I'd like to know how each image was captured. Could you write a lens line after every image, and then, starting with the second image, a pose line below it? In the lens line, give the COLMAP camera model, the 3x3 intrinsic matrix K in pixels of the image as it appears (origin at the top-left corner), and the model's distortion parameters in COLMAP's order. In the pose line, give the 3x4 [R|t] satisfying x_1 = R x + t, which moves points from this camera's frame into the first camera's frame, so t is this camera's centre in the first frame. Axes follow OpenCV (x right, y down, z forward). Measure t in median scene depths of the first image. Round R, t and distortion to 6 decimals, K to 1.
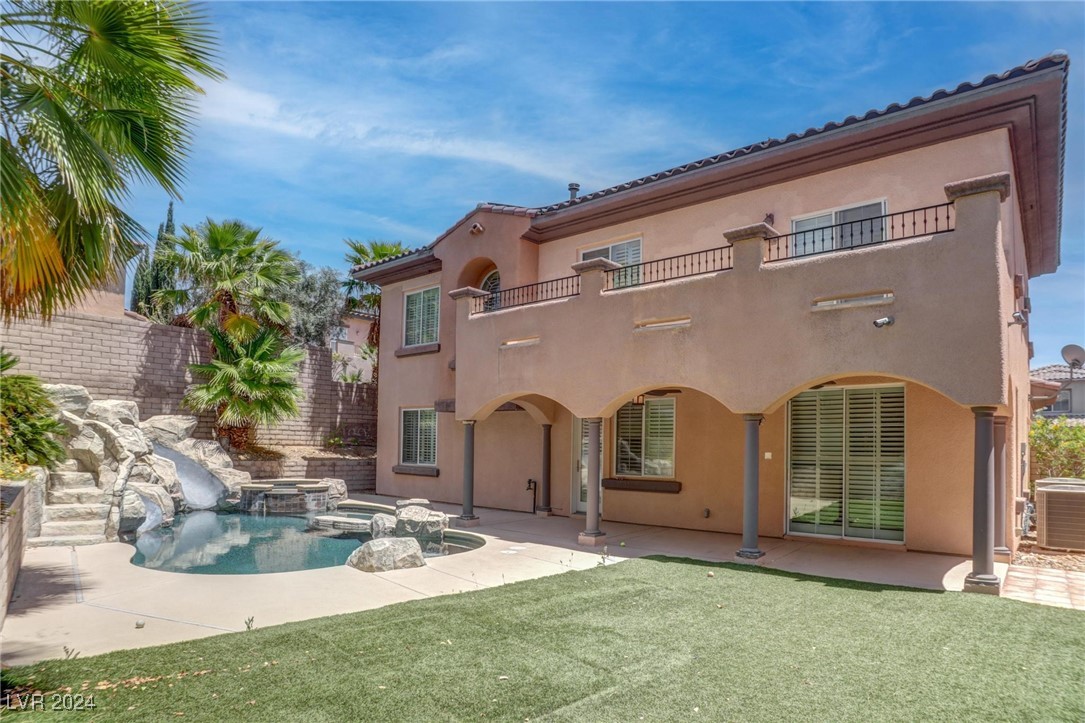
lens RADIAL K [[617.0, 0, 539.5], [0, 617.0, 450.4], [0, 0, 1]] dist [-0.043933, 0.023572]
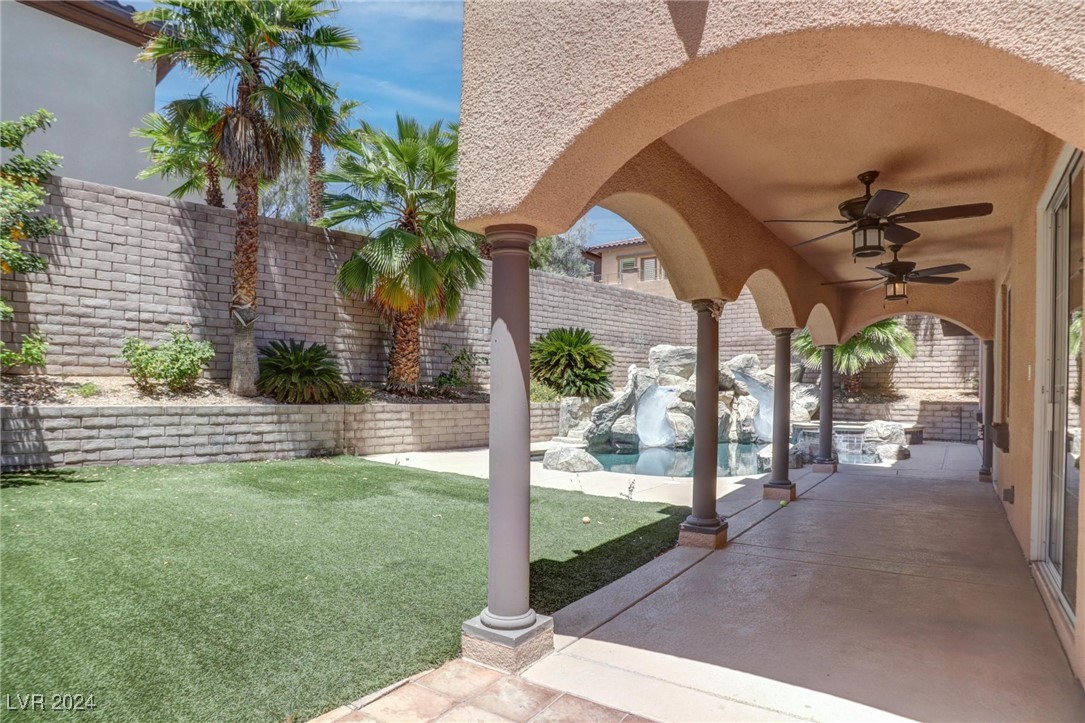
lens RADIAL K [[609.6, 0, 544.8], [0, 609.6, 400.5], [0, 0, 1]] dist [-0.090747, 0.048252]
pose [[0.123146, -0.007592, -0.992360, 0.500402], [-0.012275, 0.999883, -0.009173, 0.031140], [0.992313, 0.013311, 0.123038, 0.411050]]
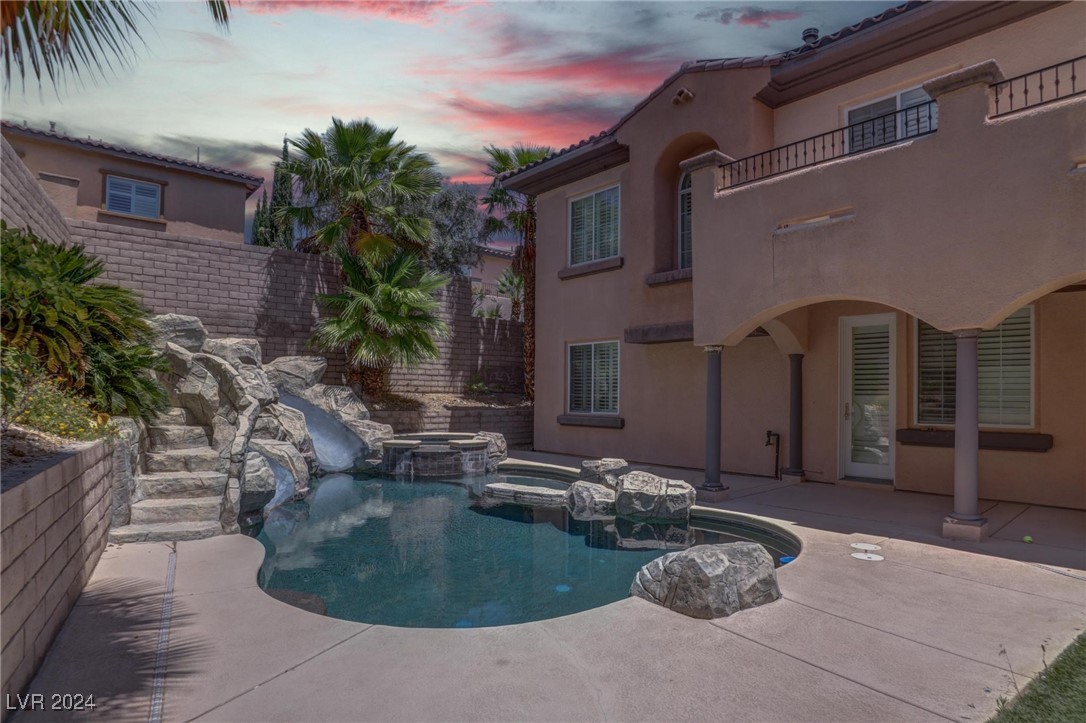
lens RADIAL K [[615.8, 0, 551.1], [0, 615.8, 412.8], [0, 0, 1]] dist [-0.091653, 0.053563]
pose [[0.991116, -0.009595, -0.132653, -0.161707], [0.011931, 0.999787, 0.016823, 0.009313], [0.132463, -0.018256, 0.991020, 0.238779]]
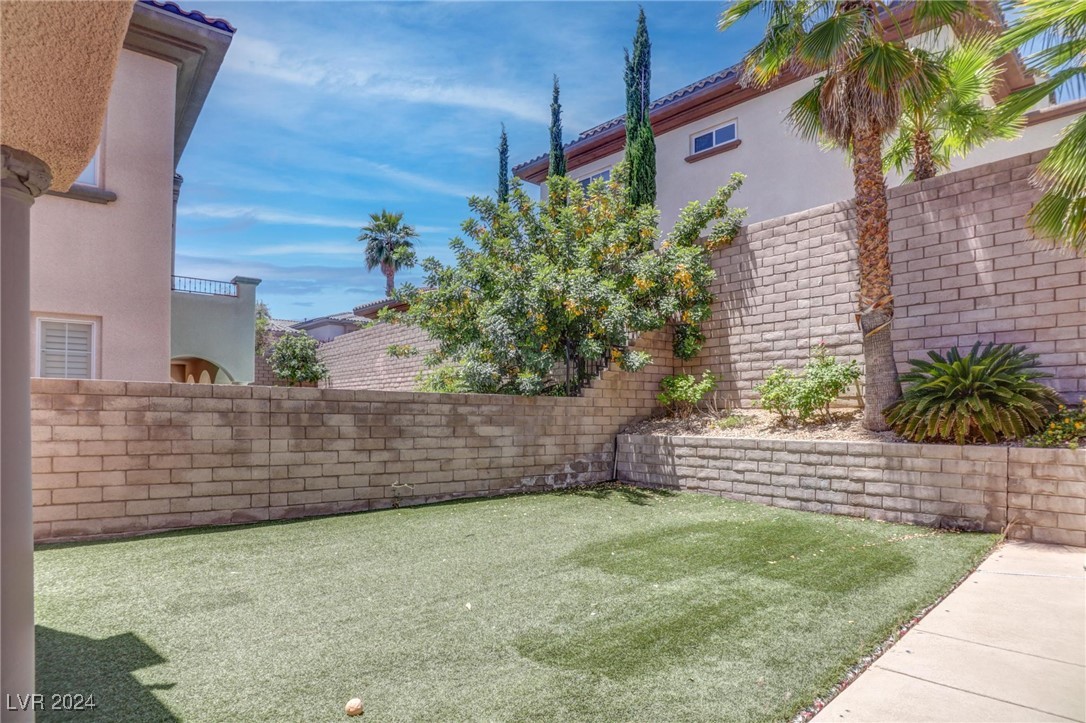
lens RADIAL K [[615.8, 0, 551.1], [0, 615.8, 412.8], [0, 0, 1]] dist [-0.091653, 0.053563]
pose [[-0.999326, -0.026084, -0.025820, 0.079956], [-0.025994, 0.999655, -0.003800, 0.018927], [0.025911, -0.003126, -0.999659, 0.657114]]
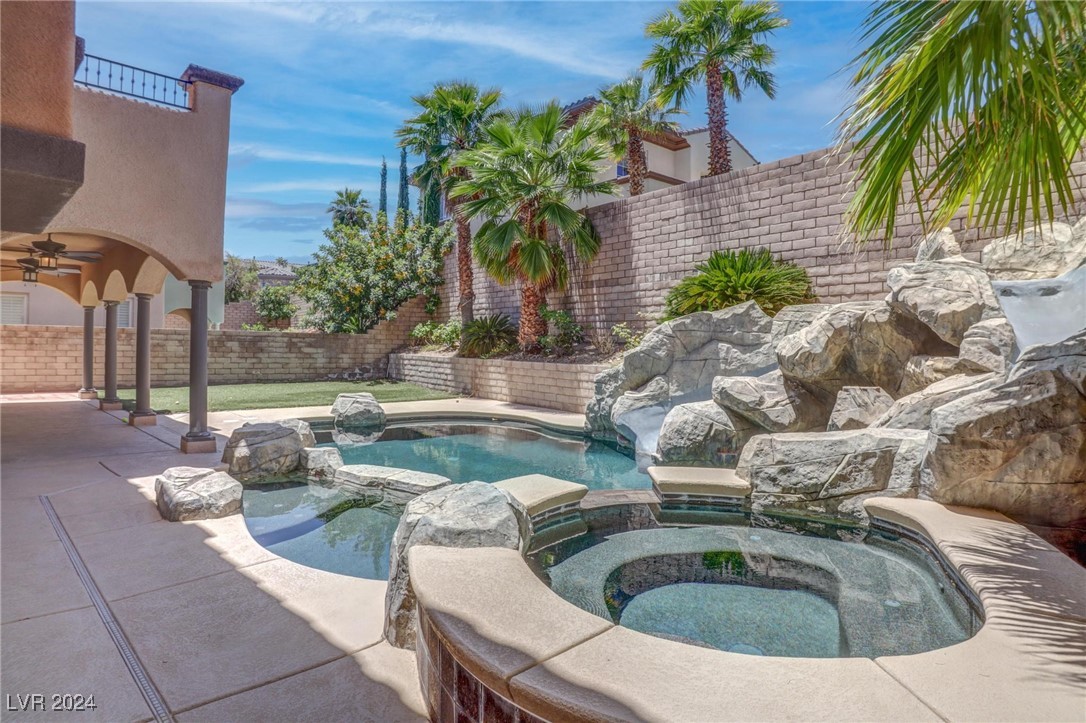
lens RADIAL K [[605.4, 0, 542.2], [0, 605.4, 338.9], [0, 0, 1]] dist [-0.104742, 0.050878]
pose [[-0.998647, -0.037339, 0.036203, -0.382888], [-0.037467, 0.999294, -0.002850, -0.001360], [-0.036071, -0.004203, -0.999340, 1.241576]]
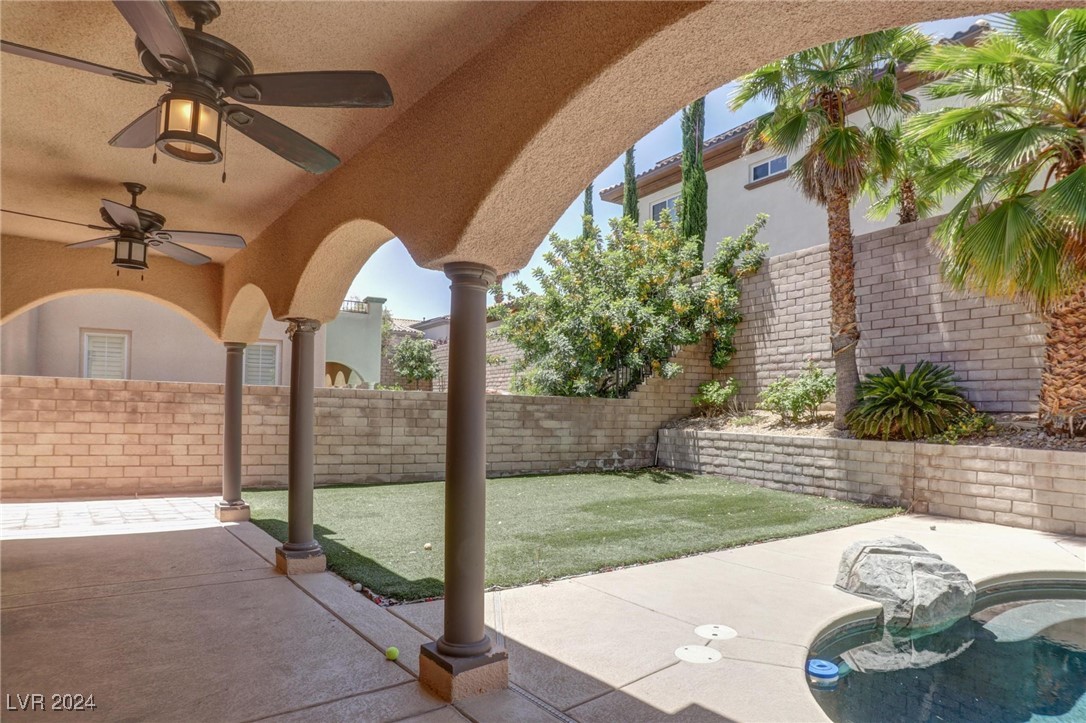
lens RADIAL K [[639.1, 0, 565.9], [0, 639.1, 397.2], [0, 0, 1]] dist [-0.088678, 0.062686]
pose [[-0.989201, -0.038389, 0.141446, -0.008088], [-0.040810, 0.999065, -0.014256, 0.012182], [-0.140767, -0.019874, -0.989843, 0.863552]]
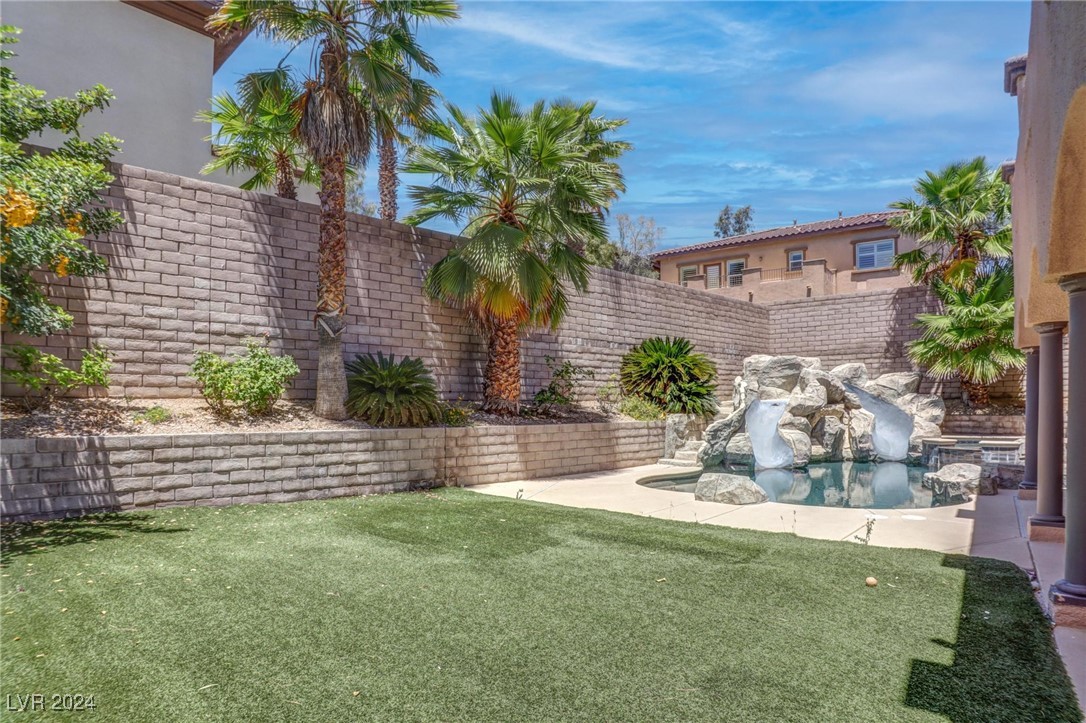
lens RADIAL K [[615.8, 0, 551.1], [0, 615.8, 412.8], [0, 0, 1]] dist [-0.091653, 0.053563]
pose [[0.090378, -0.017498, -0.995754, 0.389211], [0.004058, 0.999844, -0.017201, 0.028772], [0.995899, -0.002486, 0.090434, 0.314046]]
